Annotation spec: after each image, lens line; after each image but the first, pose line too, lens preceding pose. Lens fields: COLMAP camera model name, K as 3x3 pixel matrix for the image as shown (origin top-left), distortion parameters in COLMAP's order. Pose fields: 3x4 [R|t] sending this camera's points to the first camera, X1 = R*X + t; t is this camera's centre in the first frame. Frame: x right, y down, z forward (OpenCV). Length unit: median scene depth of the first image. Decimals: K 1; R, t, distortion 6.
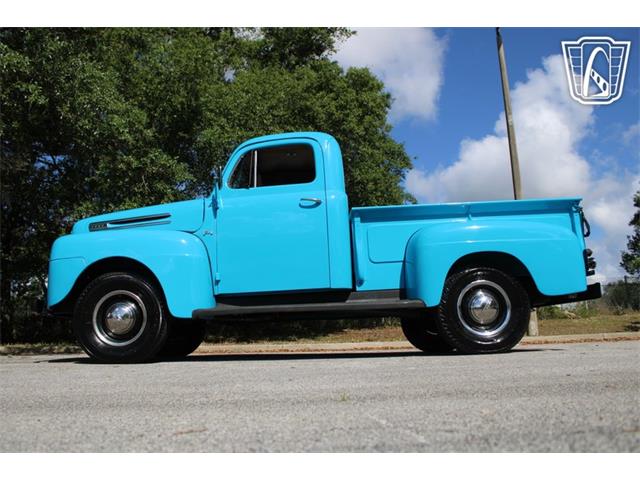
lens RADIAL K [[531.6, 0, 319.8], [0, 531.6, 235.2], [0, 0, 1]] dist [-0.153293, 0.134877]
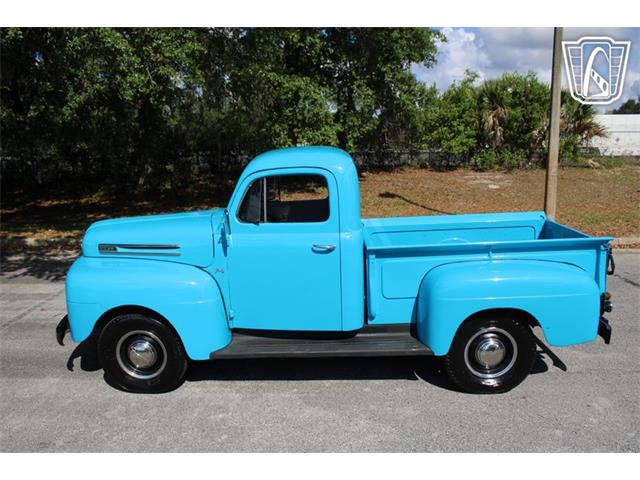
lens RADIAL K [[531.6, 0, 318.1], [0, 531.6, 238.0], [0, 0, 1]] dist [-0.153293, 0.134877]
pose [[0.999119, 0.020085, -0.036861, 0.007437], [-0.004324, 0.922679, 0.385545, -0.430067], [0.041755, -0.385045, 0.921953, 0.120083]]
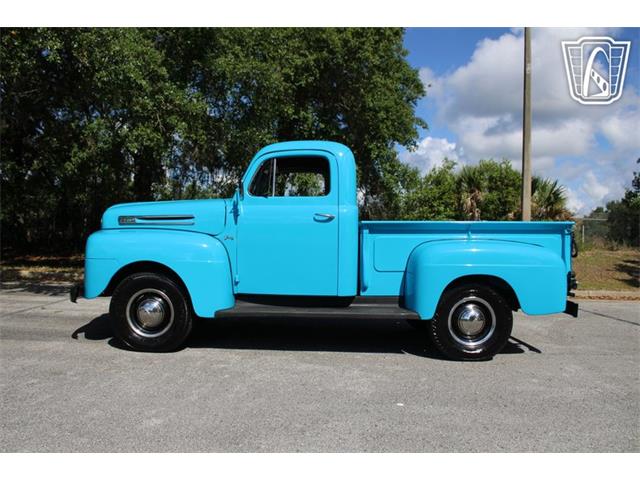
lens RADIAL K [[531.6, 0, 321.1], [0, 531.6, 236.6], [0, 0, 1]] dist [-0.153293, 0.134877]
pose [[0.998380, 0.056904, -0.000156, -0.020430], [-0.055699, 0.977782, 0.202090, -0.233390], [0.011652, -0.201754, 0.979367, -0.071192]]
